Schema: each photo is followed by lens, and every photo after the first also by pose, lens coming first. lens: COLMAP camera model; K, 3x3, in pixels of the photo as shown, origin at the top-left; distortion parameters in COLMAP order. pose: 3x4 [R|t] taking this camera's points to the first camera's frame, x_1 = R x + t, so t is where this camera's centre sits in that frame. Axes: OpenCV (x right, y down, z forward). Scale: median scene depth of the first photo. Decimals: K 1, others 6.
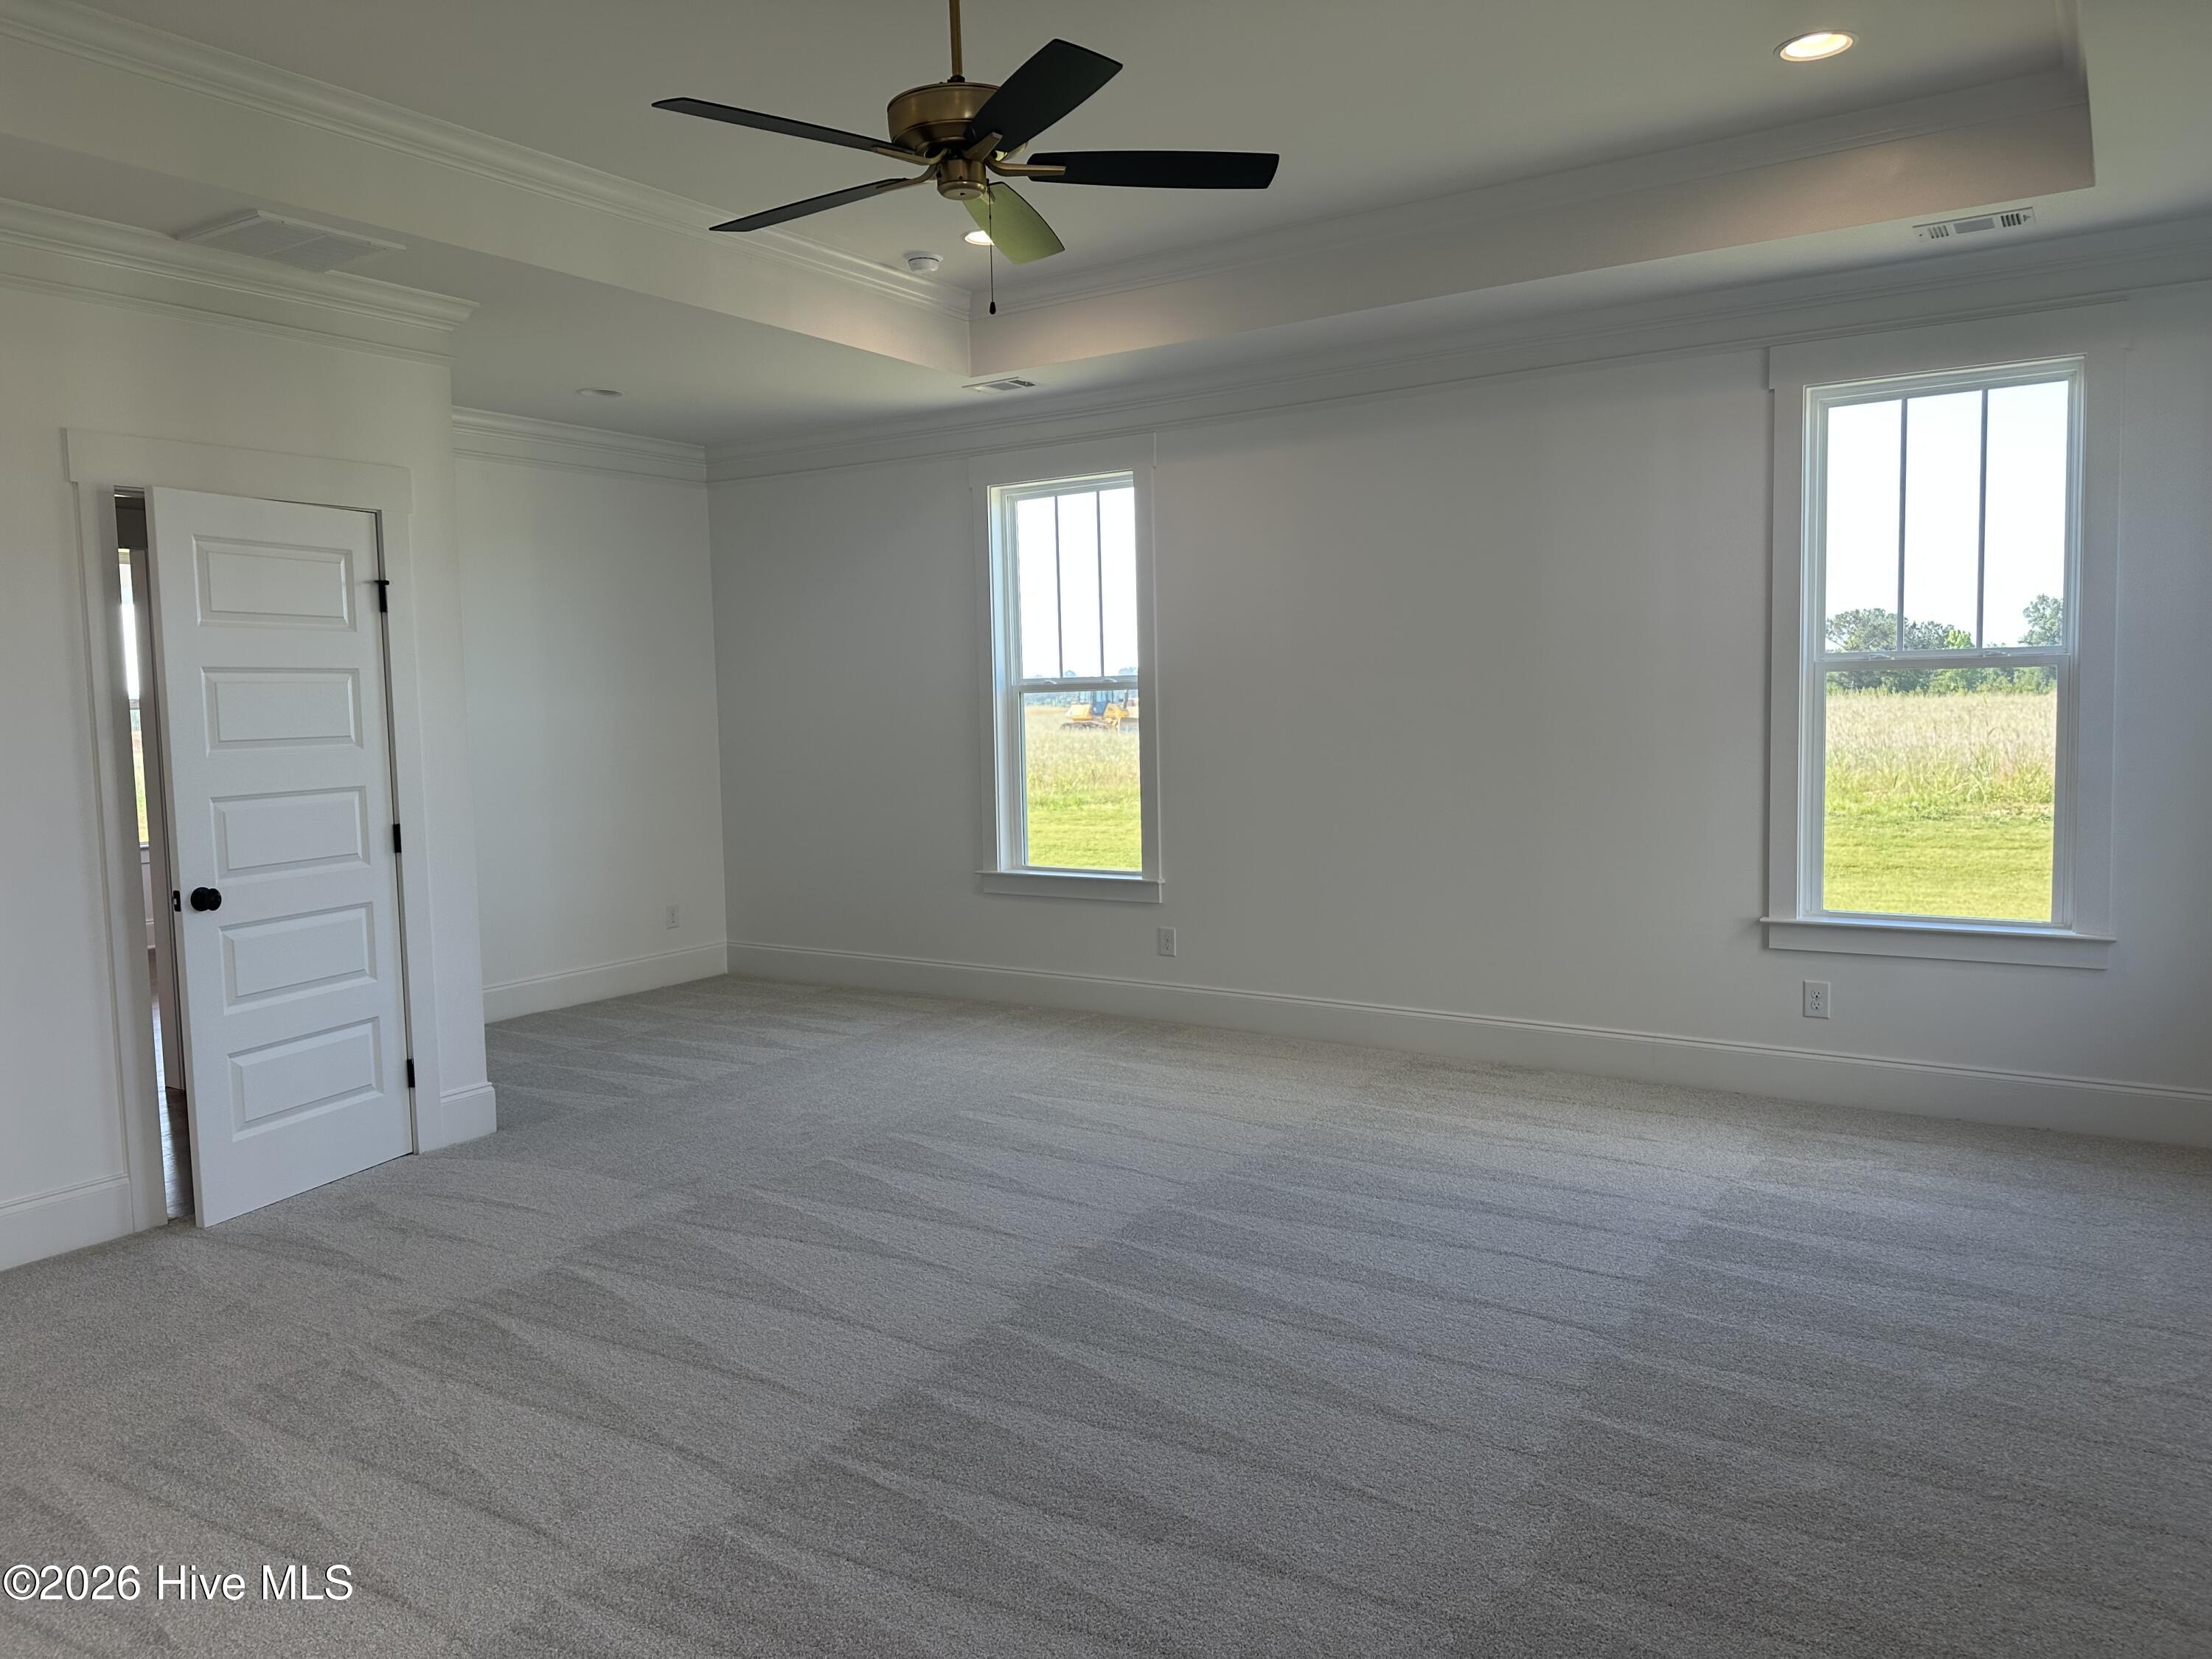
lens RADIAL K [[1531.7, 0, 1106.0], [0, 1531.7, 829.5], [0, 0, 1]] dist [0.104184, -0.145739]
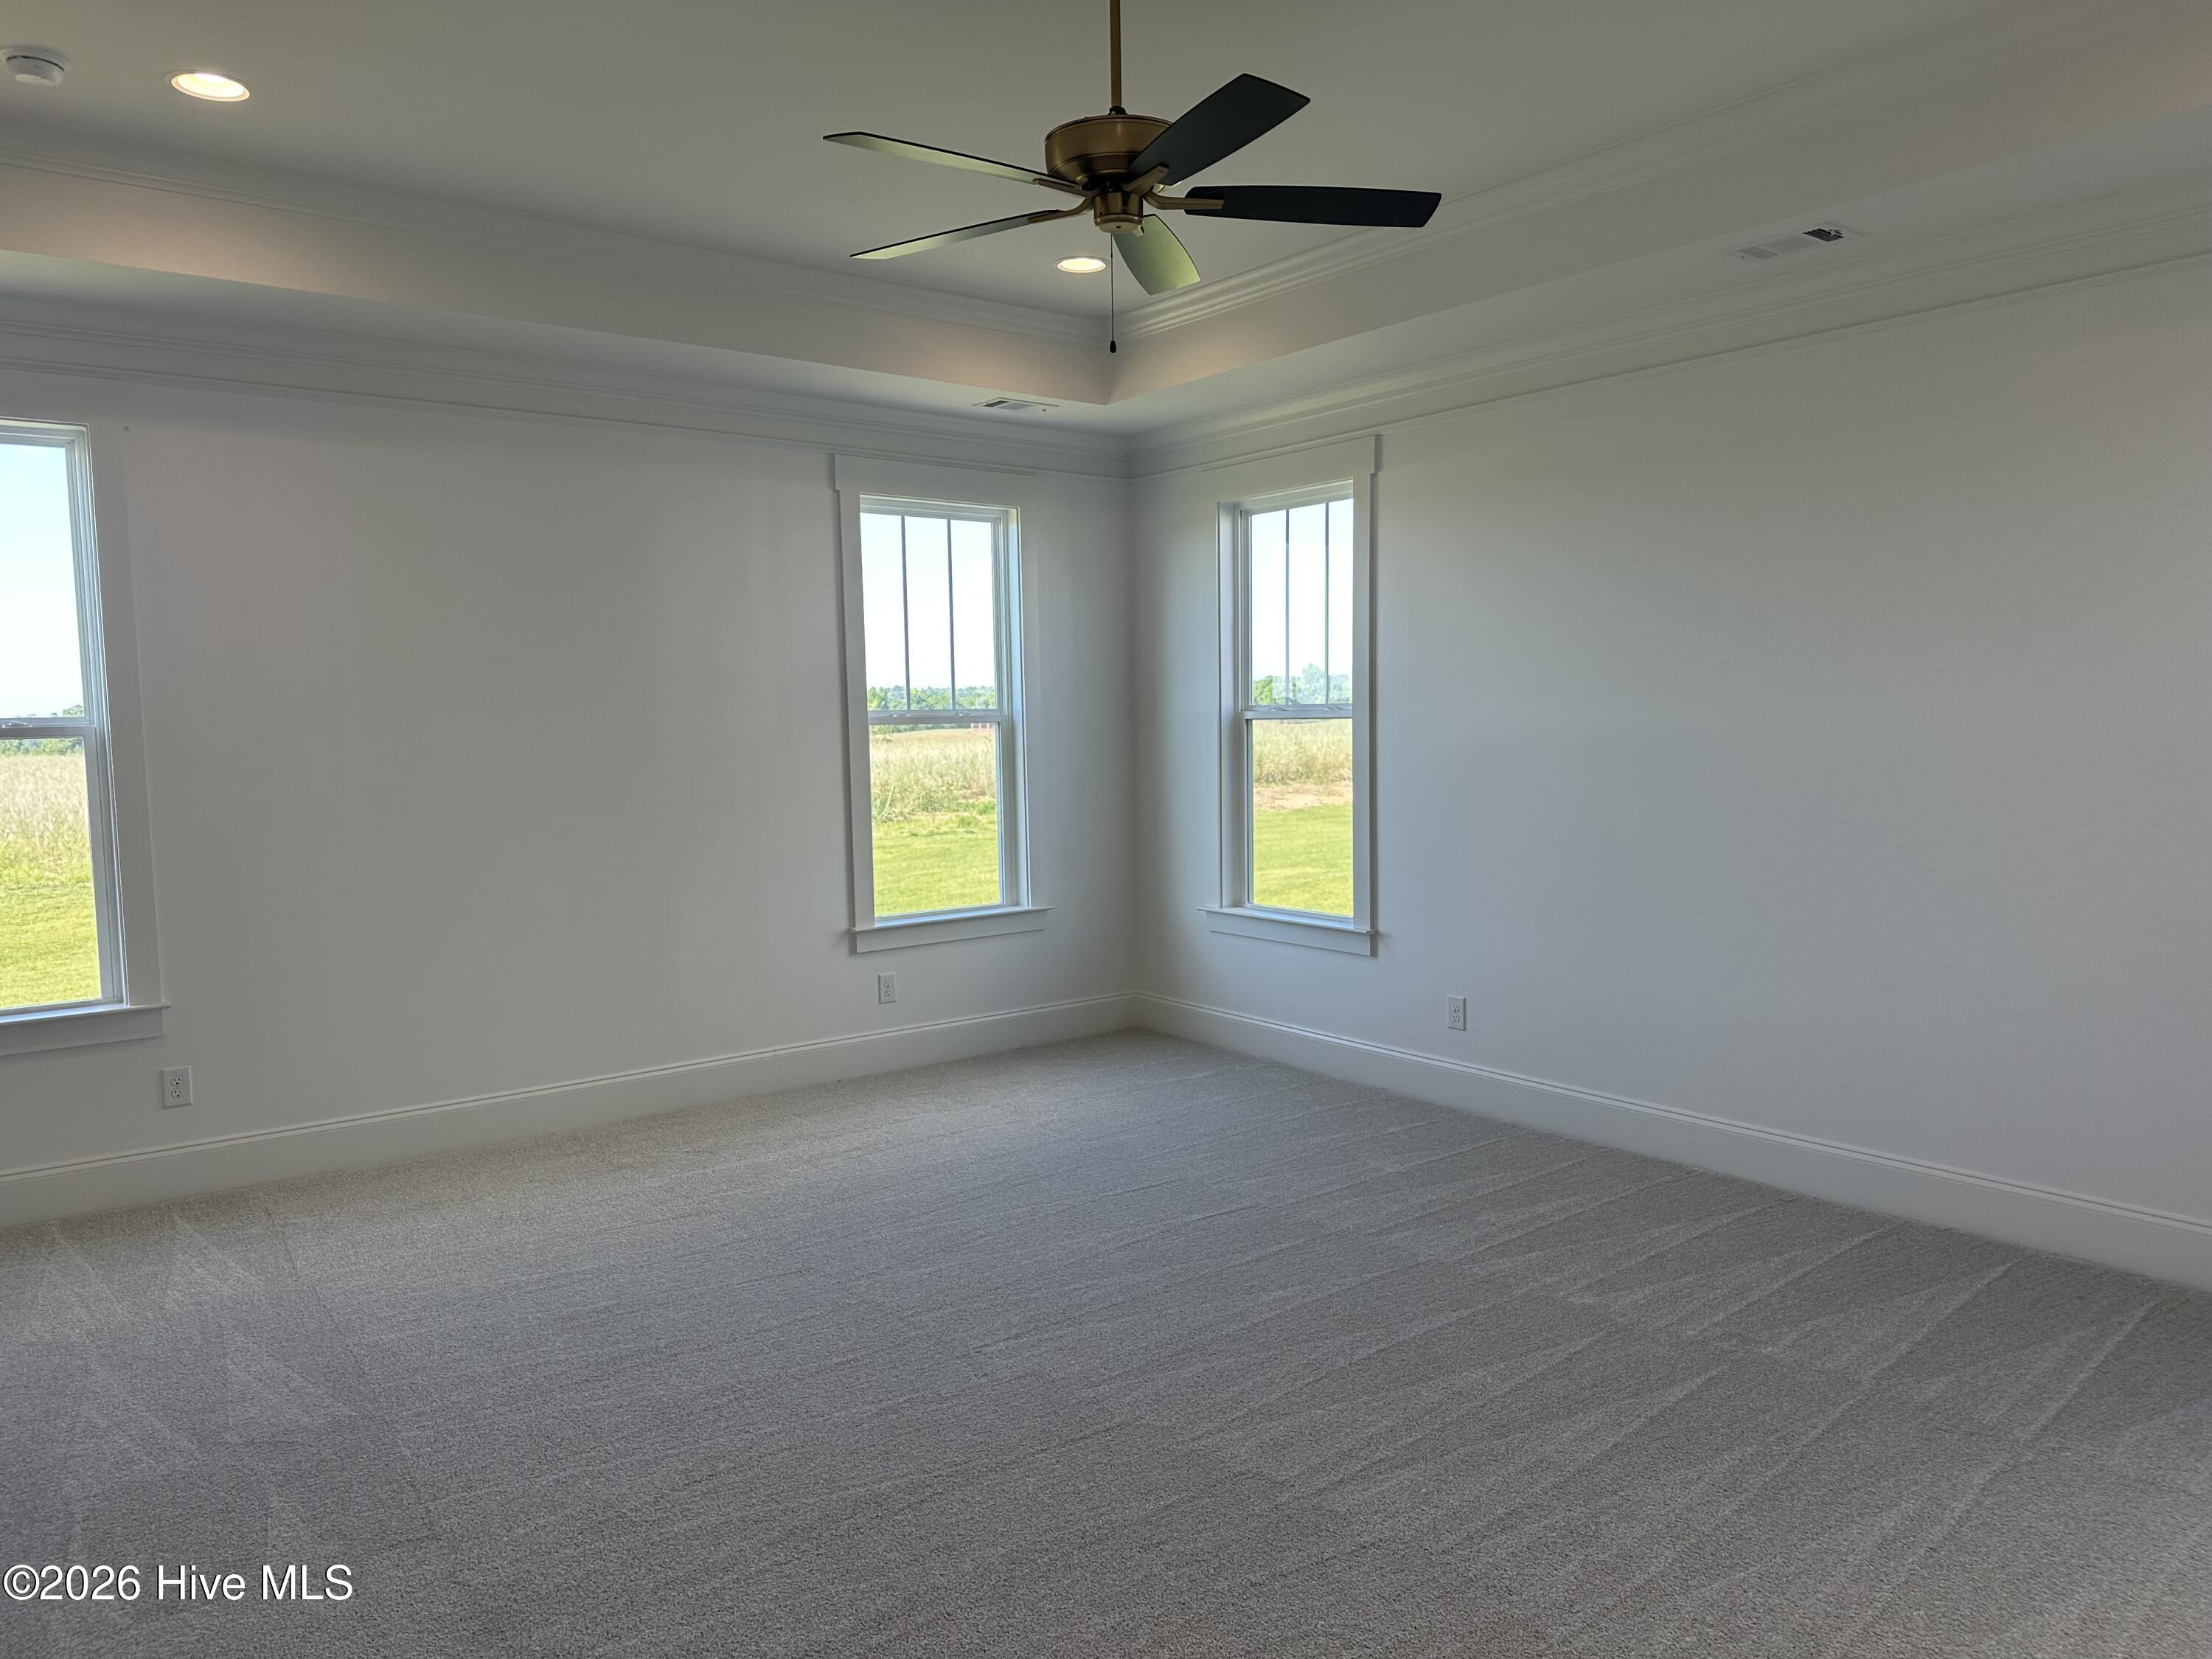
lens RADIAL K [[1531.7, 0, 1106.0], [0, 1531.7, 829.5], [0, 0, 1]] dist [0.104184, -0.145739]
pose [[0.312518, -0.050802, 0.948552, -0.652649], [0.096034, 0.995142, 0.021658, -0.026788], [-0.945045, 0.084325, 0.315878, 0.445764]]
